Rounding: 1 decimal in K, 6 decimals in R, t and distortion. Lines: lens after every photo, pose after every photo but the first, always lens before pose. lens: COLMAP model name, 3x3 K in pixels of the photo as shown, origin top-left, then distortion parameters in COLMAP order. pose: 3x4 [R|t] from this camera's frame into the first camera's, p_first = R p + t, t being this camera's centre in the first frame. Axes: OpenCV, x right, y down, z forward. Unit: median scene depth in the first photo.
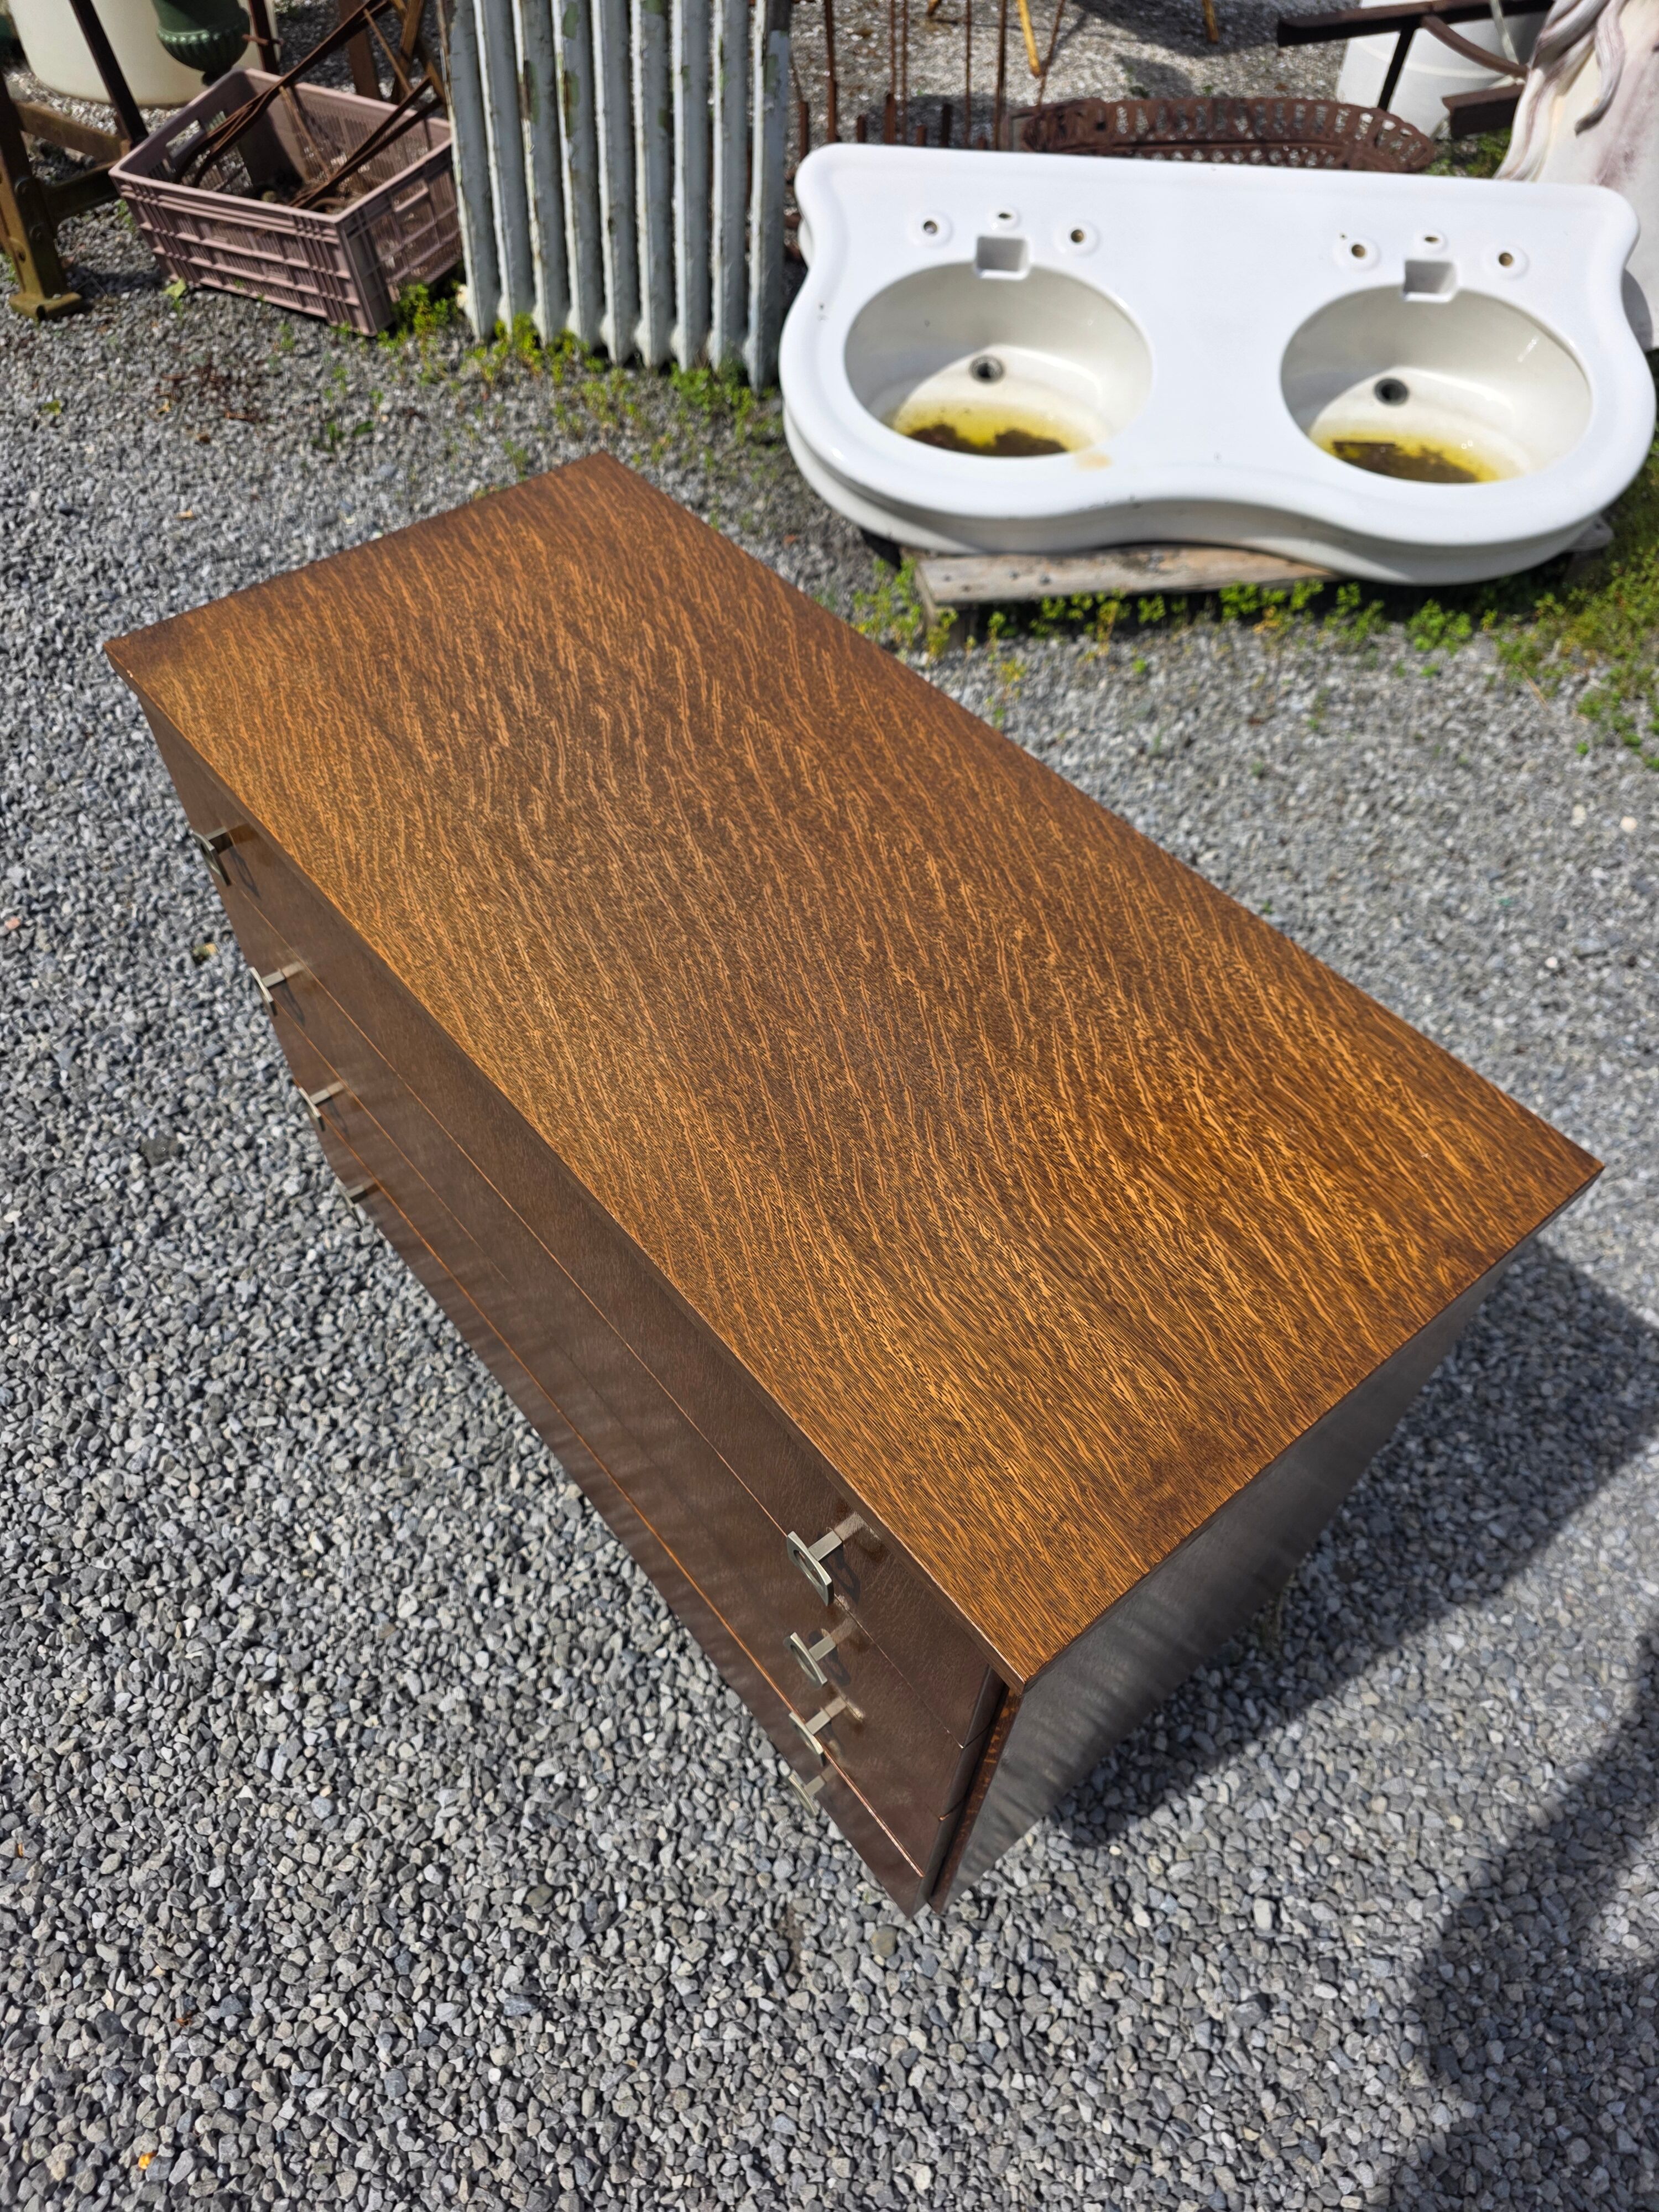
lens RADIAL K [[1506.1, 0, 794.6], [0, 1506.1, 1128.4], [0, 0, 1]] dist [0.028552, -0.022127]
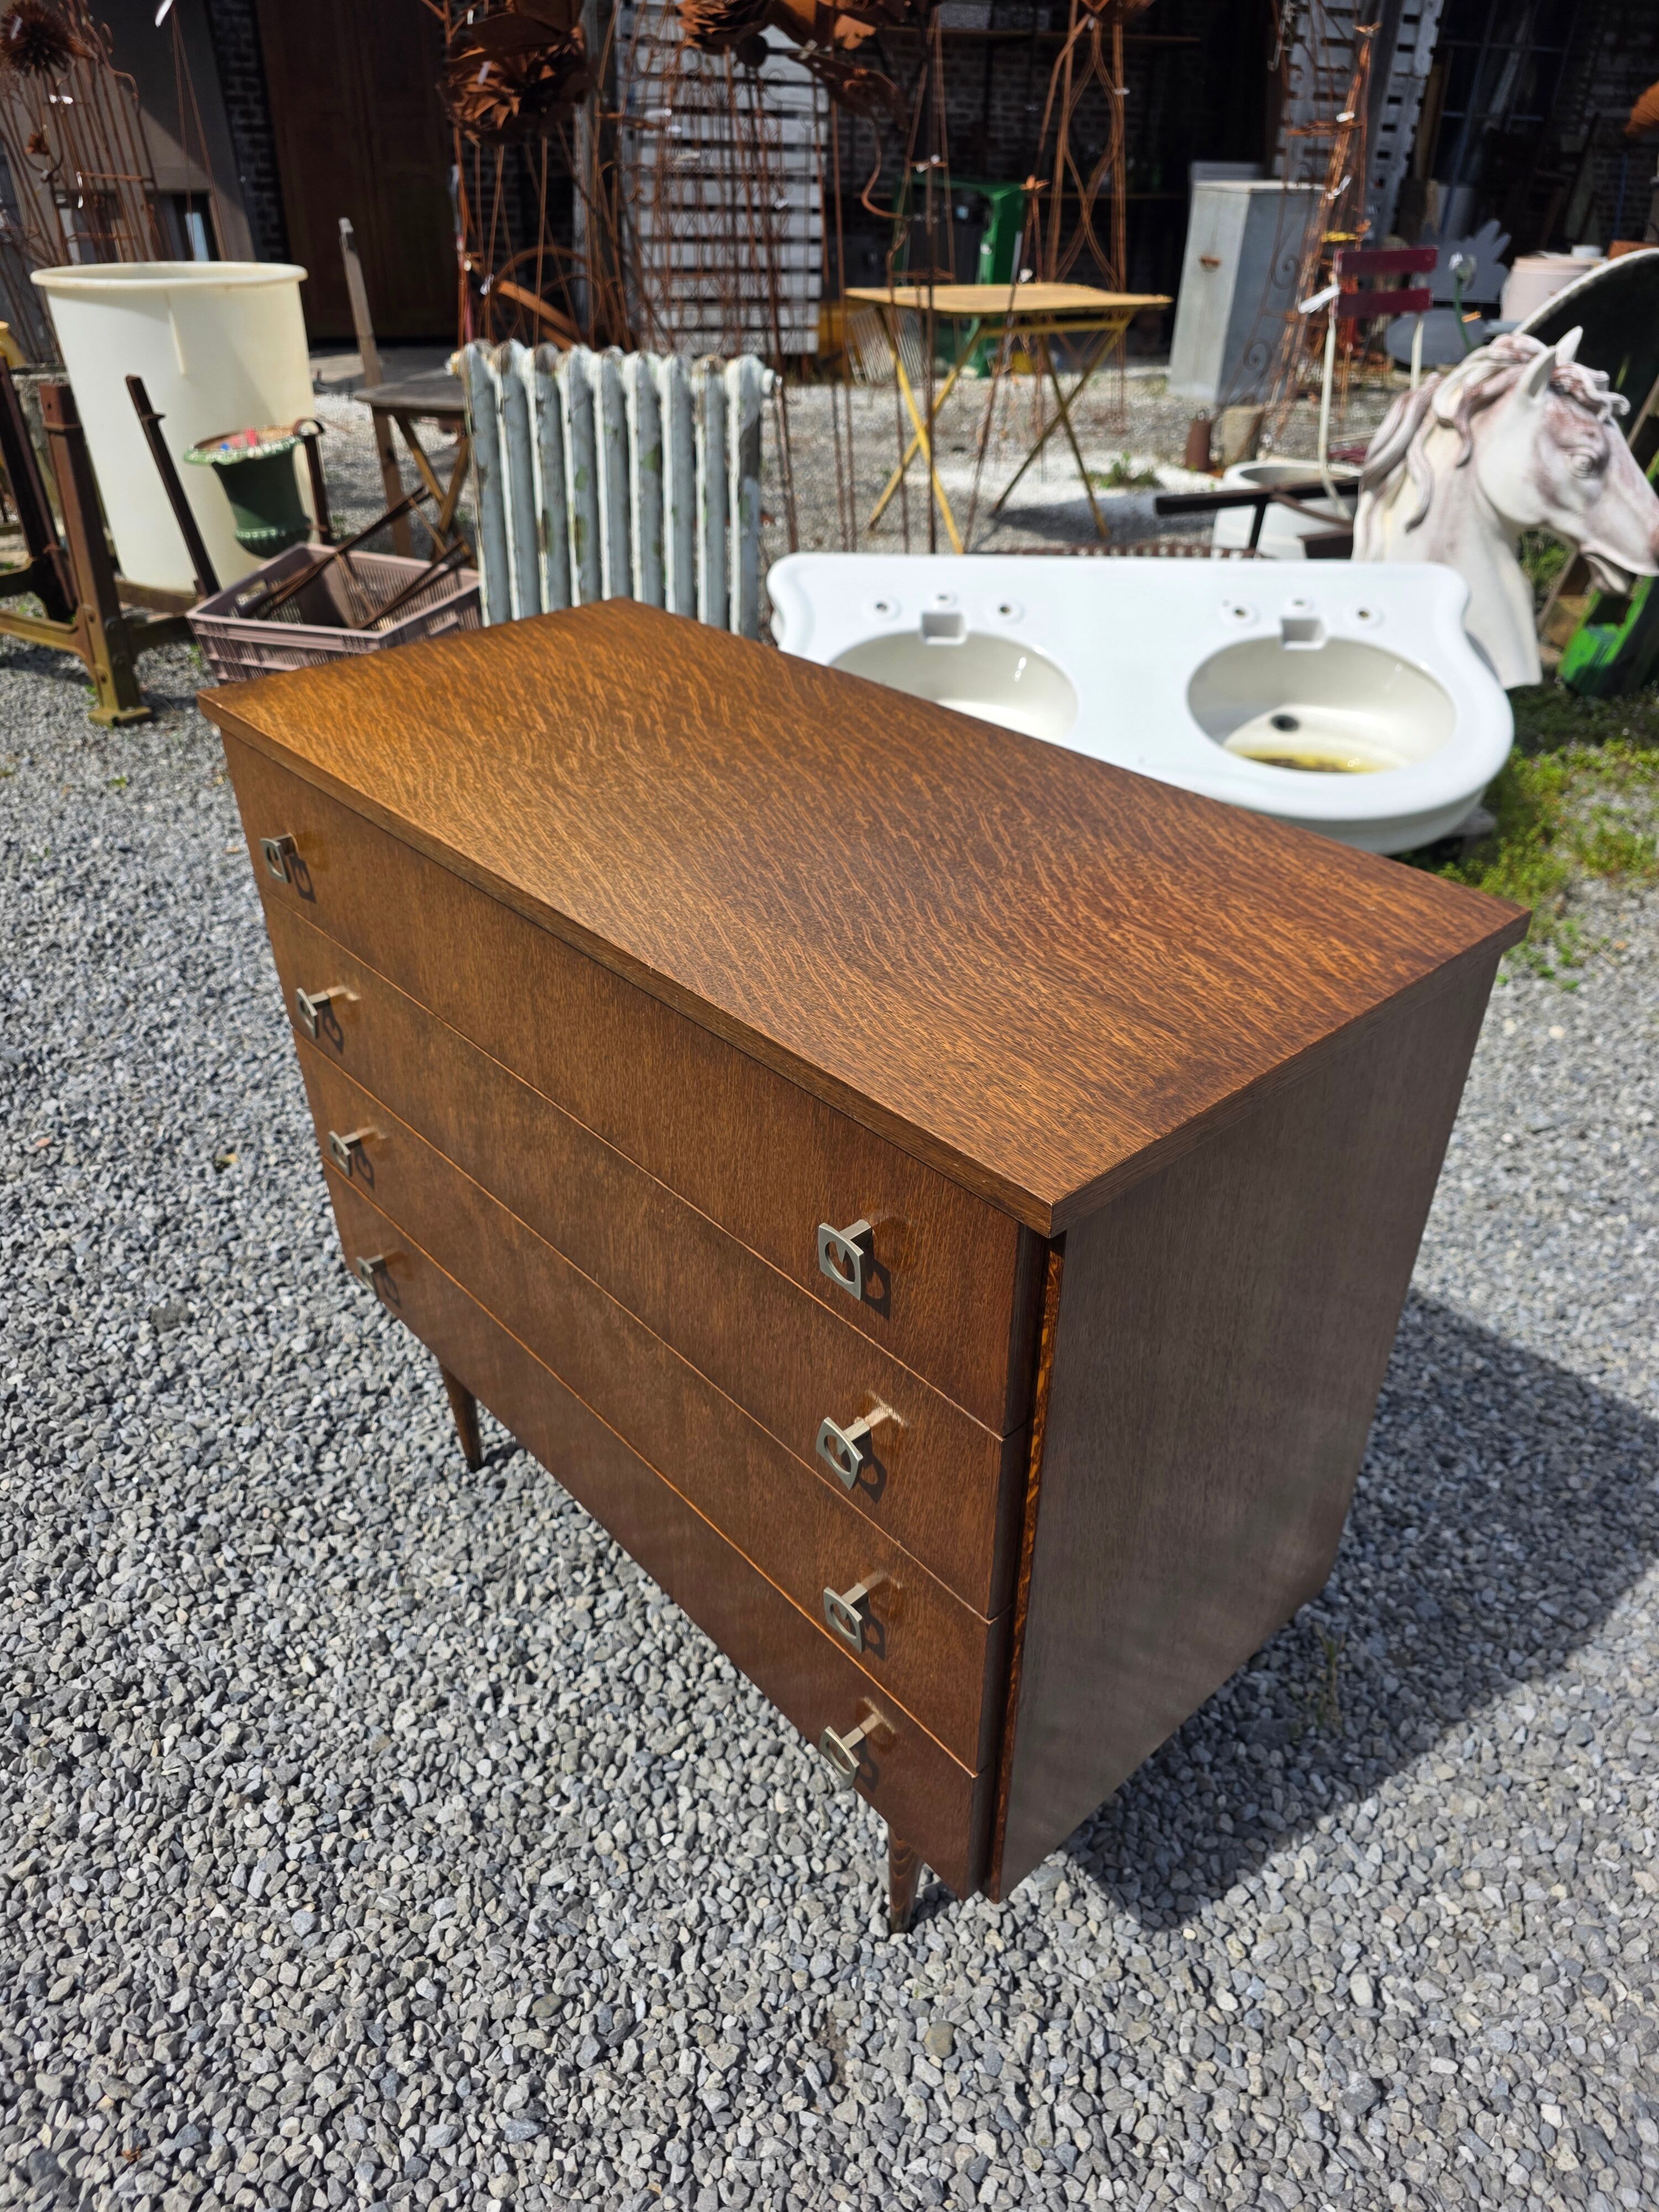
lens RADIAL K [[1506.1, 0, 806.4], [0, 1506.1, 1109.1], [0, 0, 1]] dist [0.028552, -0.022127]
pose [[0.999179, -0.033891, 0.022191, -0.017532], [0.039159, 0.948318, -0.314897, 0.272690], [-0.010372, 0.315507, 0.948867, -0.005248]]
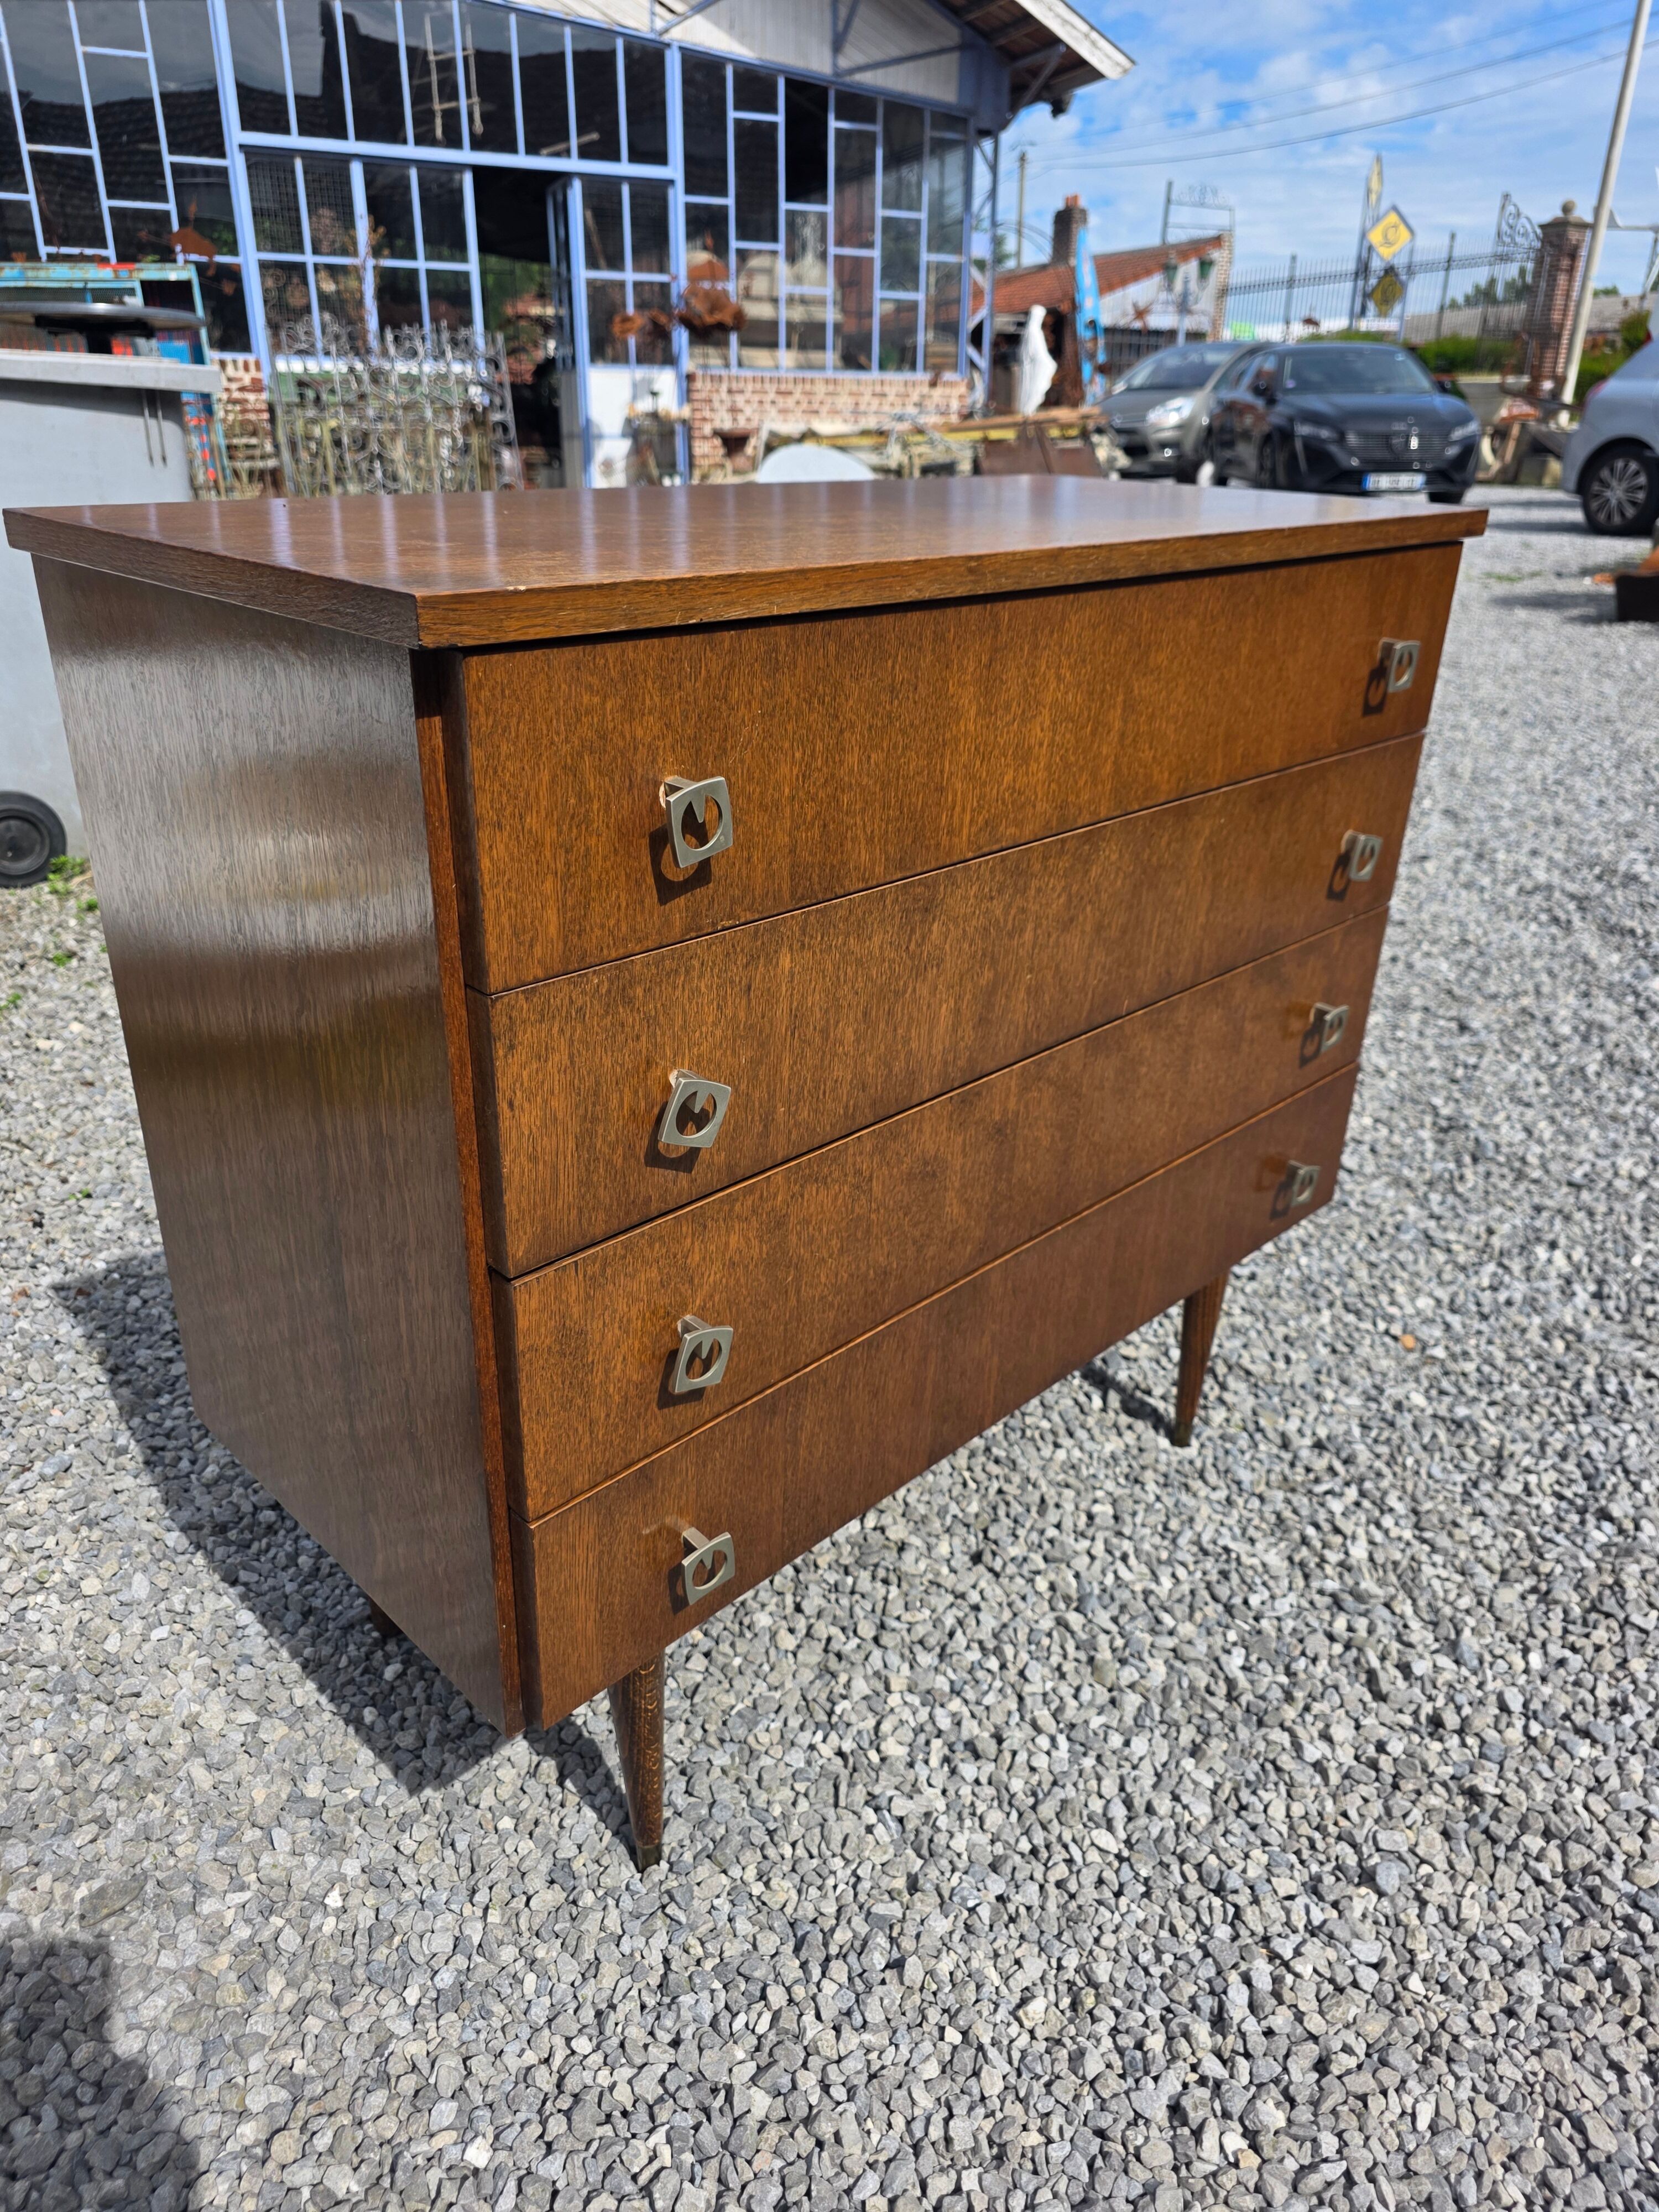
lens RADIAL K [[1506.1, 0, 840.1], [0, 1506.1, 1088.8], [0, 0, 1]] dist [0.028552, -0.022127]
pose [[-0.103757, -0.430226, 0.896739, -0.748586], [0.768551, 0.537608, 0.346852, -0.216194], [-0.631319, 0.725178, 0.274870, 0.651517]]
